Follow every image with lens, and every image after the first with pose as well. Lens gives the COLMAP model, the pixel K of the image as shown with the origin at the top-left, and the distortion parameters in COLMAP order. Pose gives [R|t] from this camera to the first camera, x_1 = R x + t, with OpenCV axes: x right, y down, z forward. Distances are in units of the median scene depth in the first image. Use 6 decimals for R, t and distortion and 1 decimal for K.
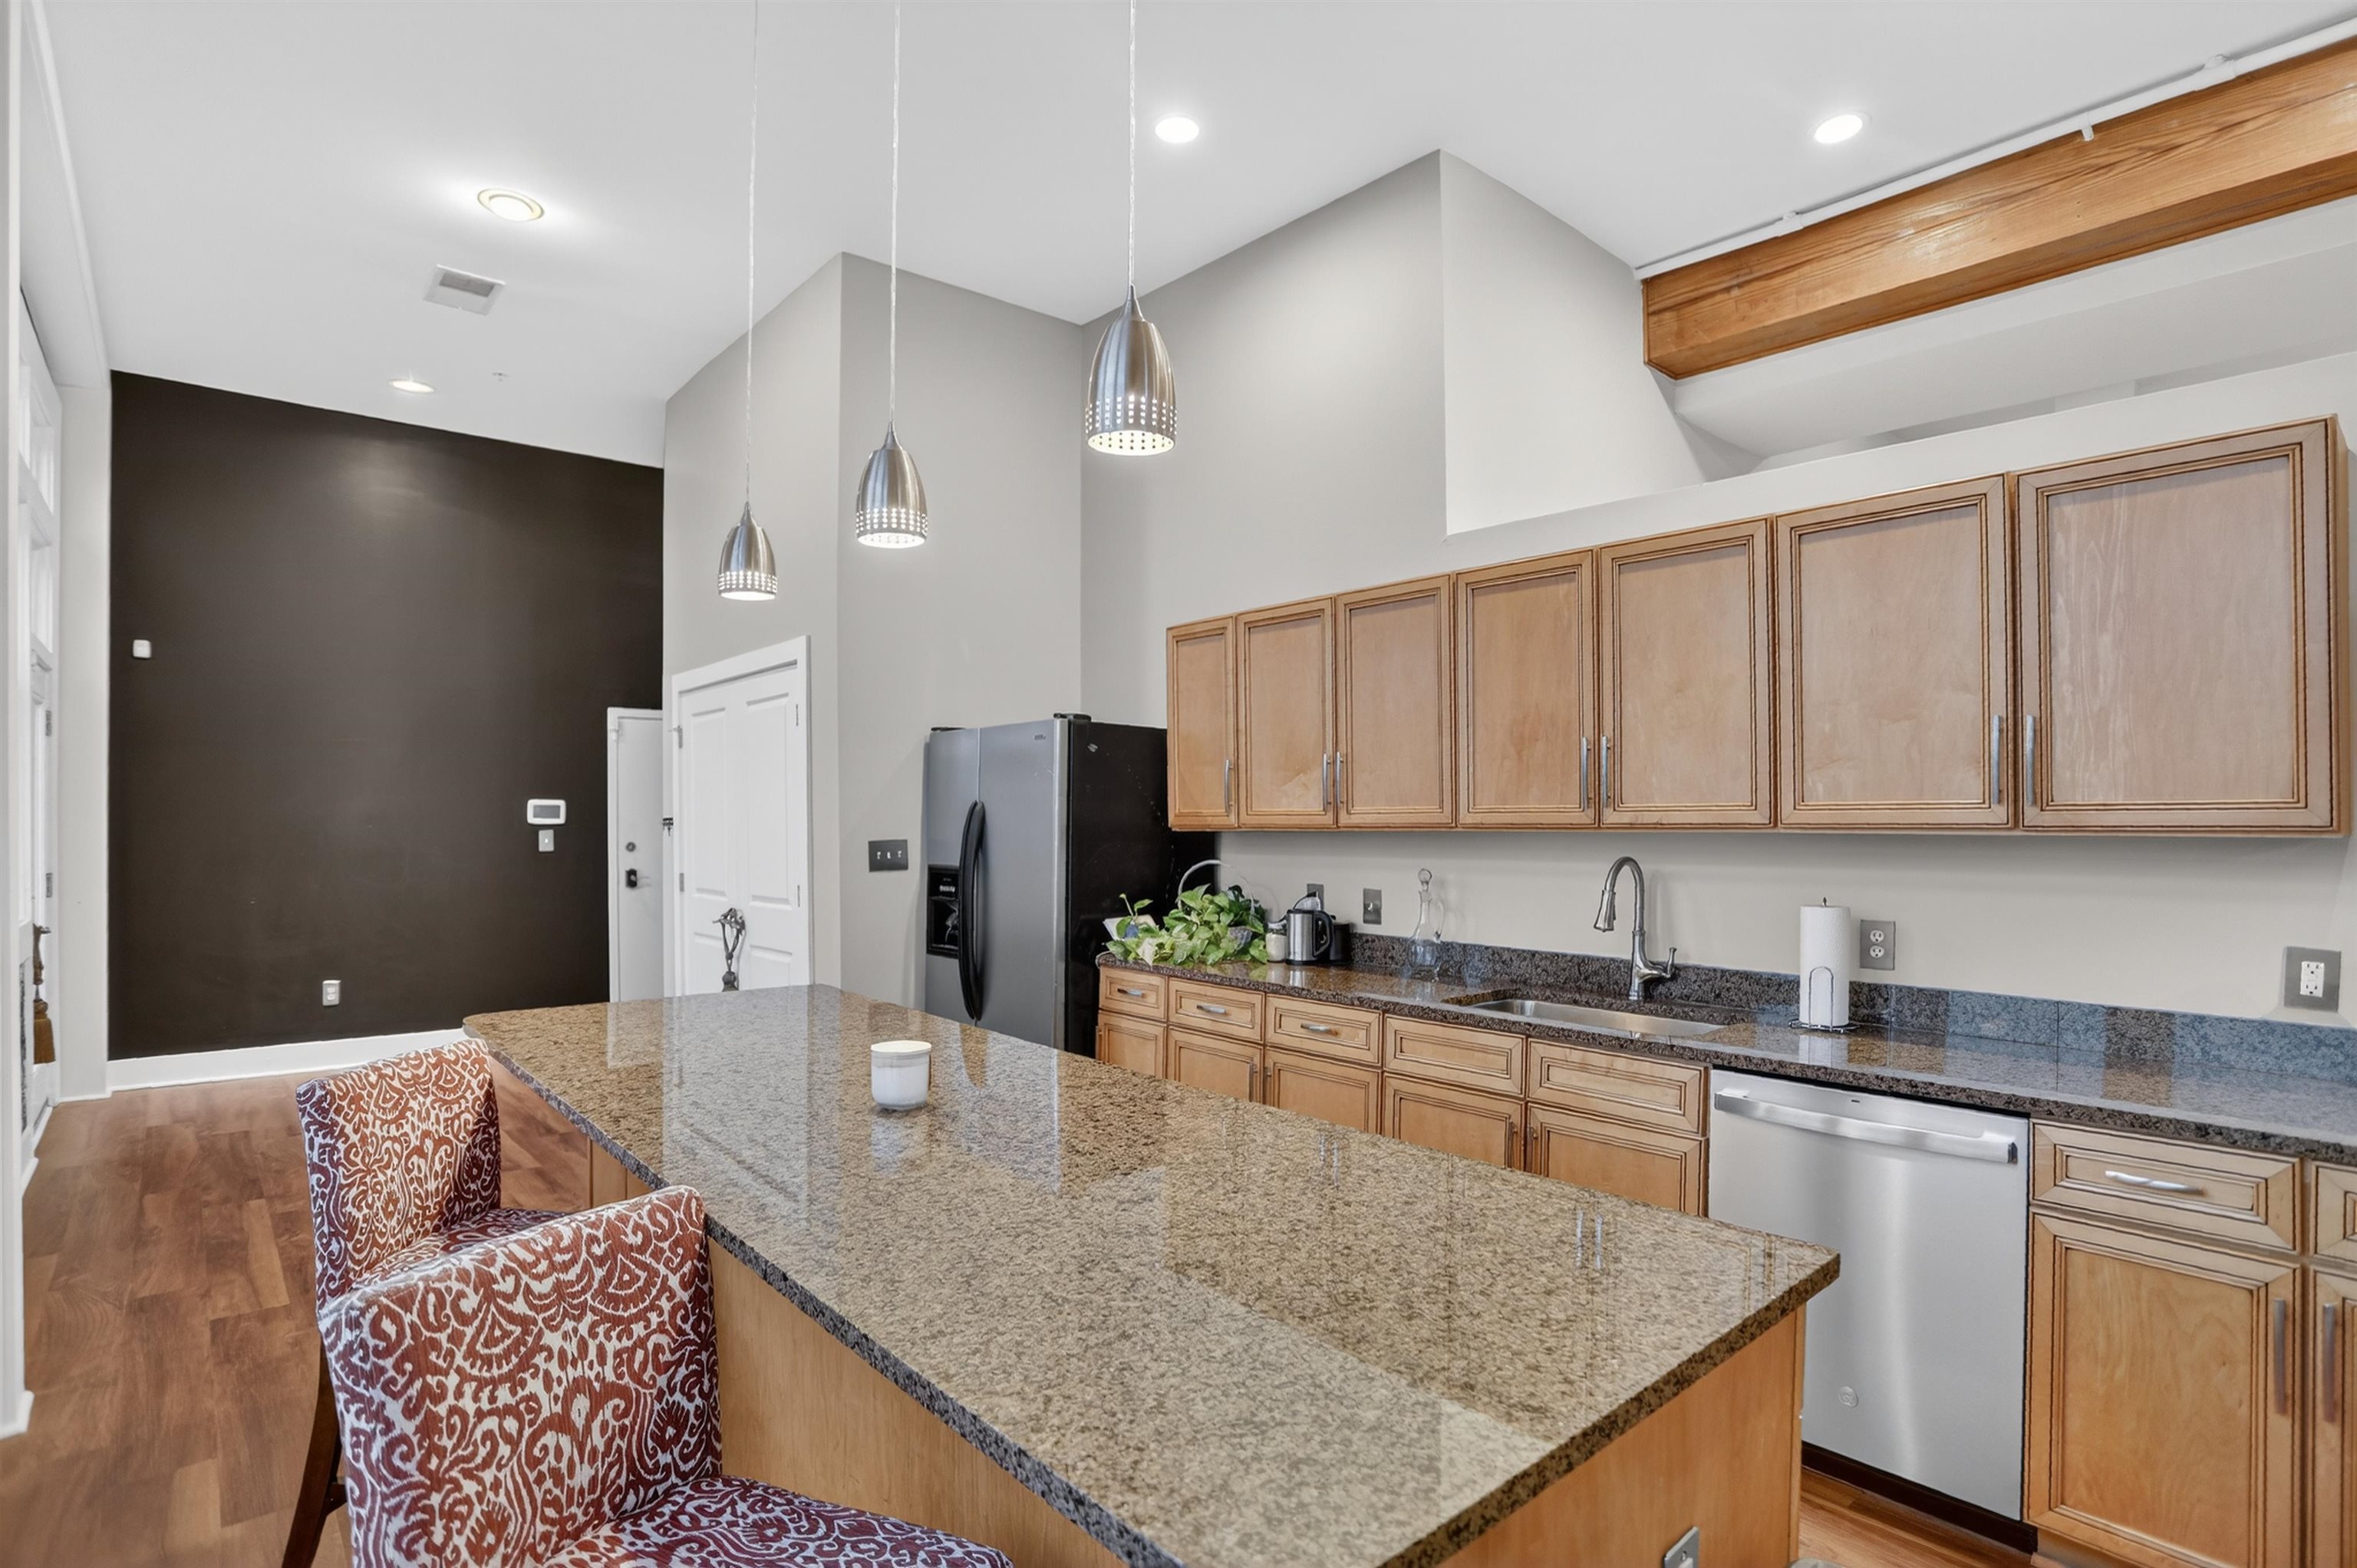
lens RADIAL K [[1135.9, 0, 1199.7], [0, 1135.9, 806.9], [0, 0, 1]] dist [-0.058319, 0.016256]
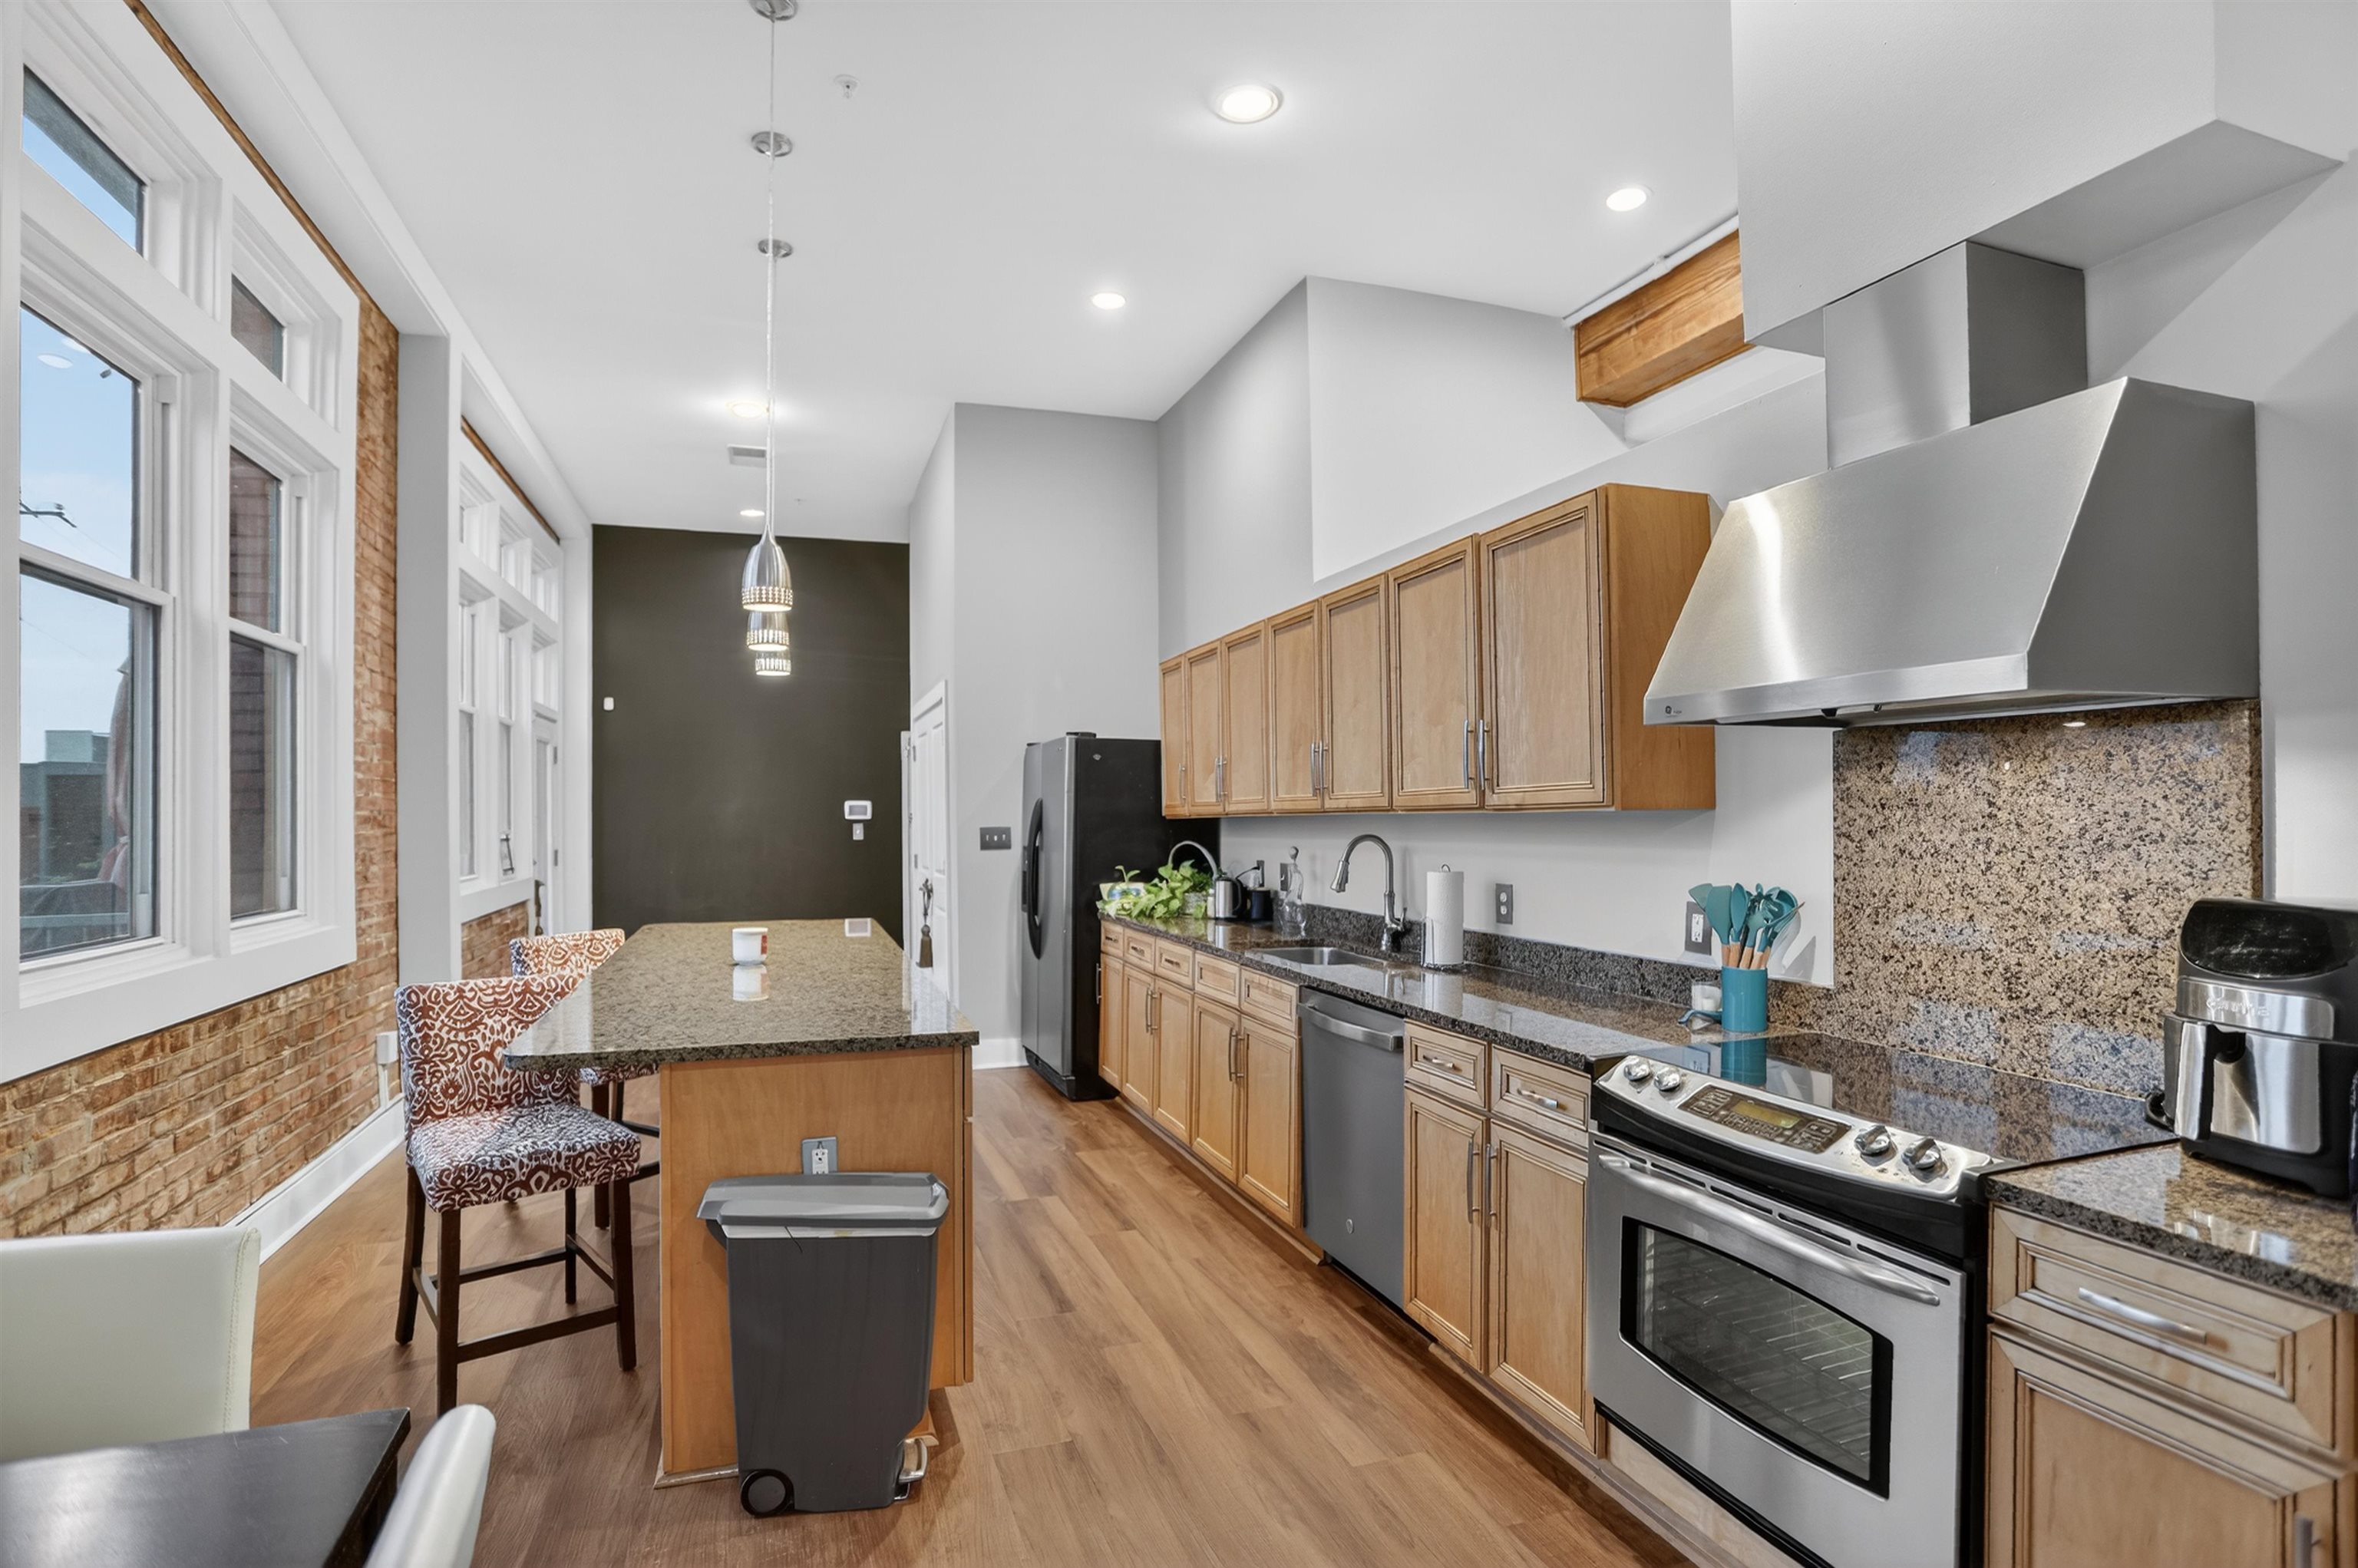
lens RADIAL K [[1136.4, 0, 1219.9], [0, 1136.4, 799.2], [0, 0, 1]] dist [-0.058319, 0.016256]
pose [[0.932342, -0.010620, -0.361422, 0.535732], [0.008092, 0.999931, -0.008509, 0.010673], [0.361488, 0.005009, 0.932363, -0.203505]]
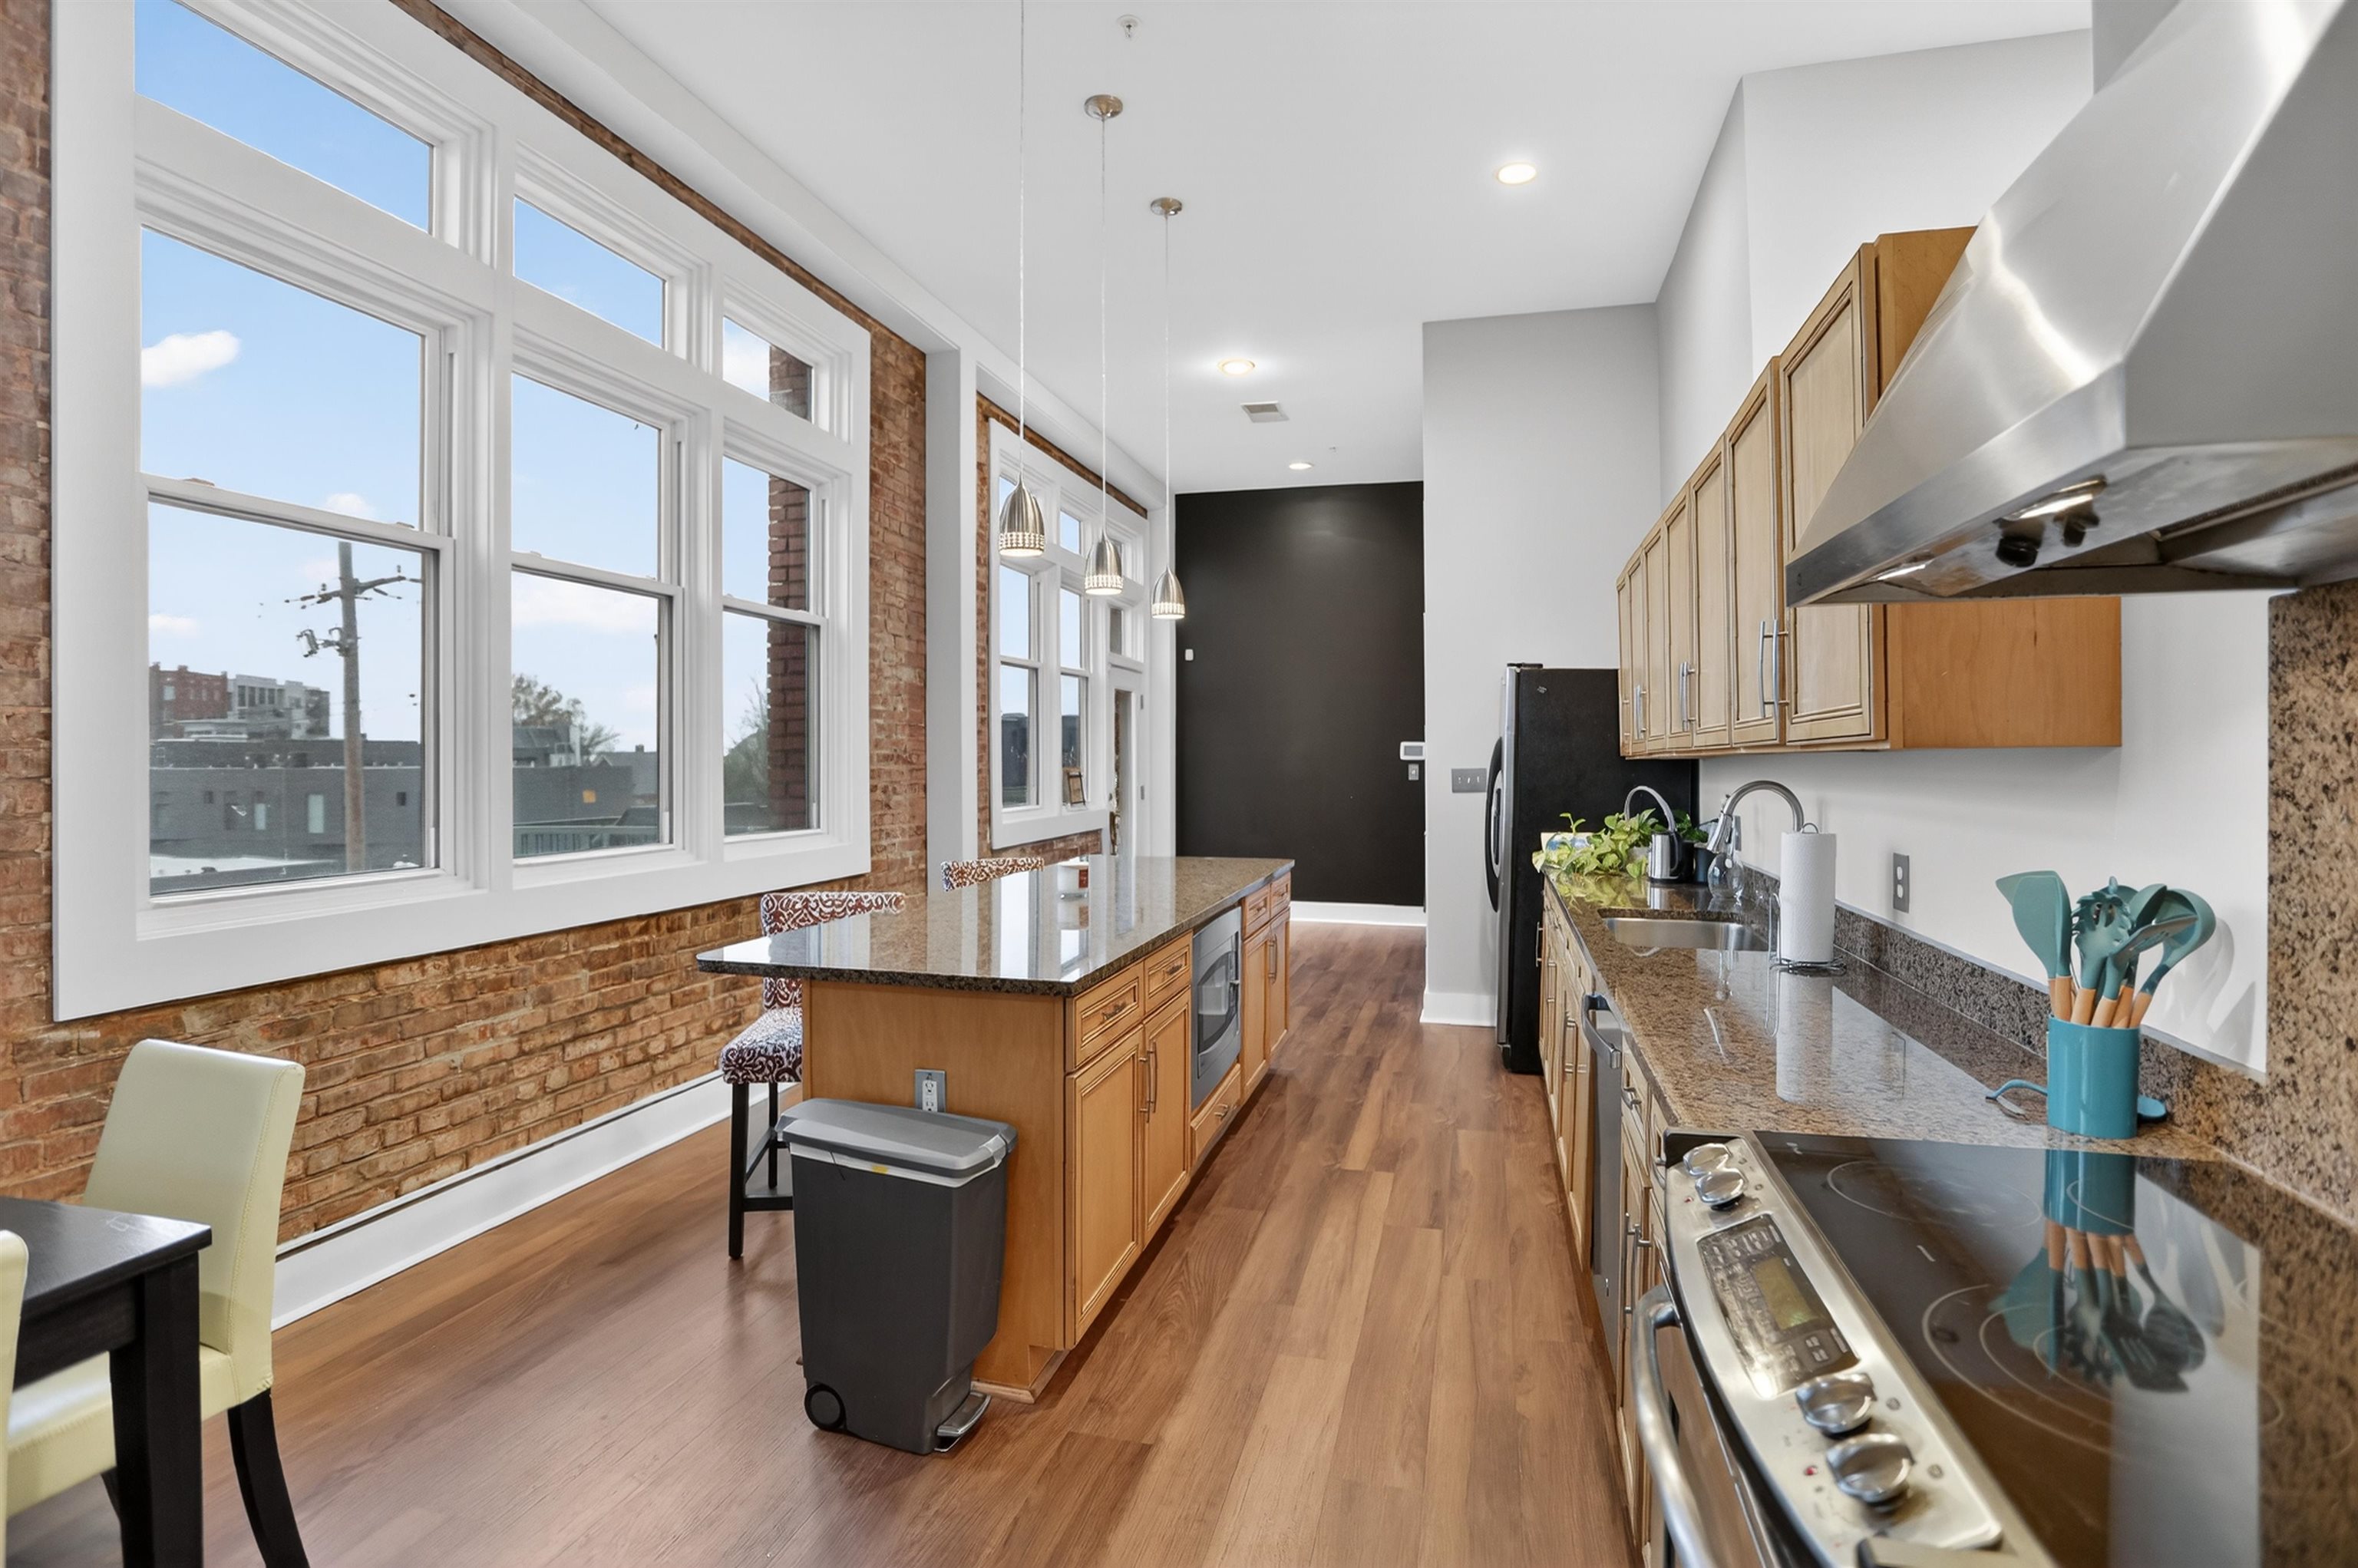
lens RADIAL K [[1136.4, 0, 1218.3], [0, 1136.4, 757.6], [0, 0, 1]] dist [-0.058319, 0.016256]
pose [[0.570156, -0.001880, -0.821534, 0.701220], [0.006703, 0.999975, 0.002364, 0.014250], [0.821509, -0.006854, 0.570154, 0.043200]]
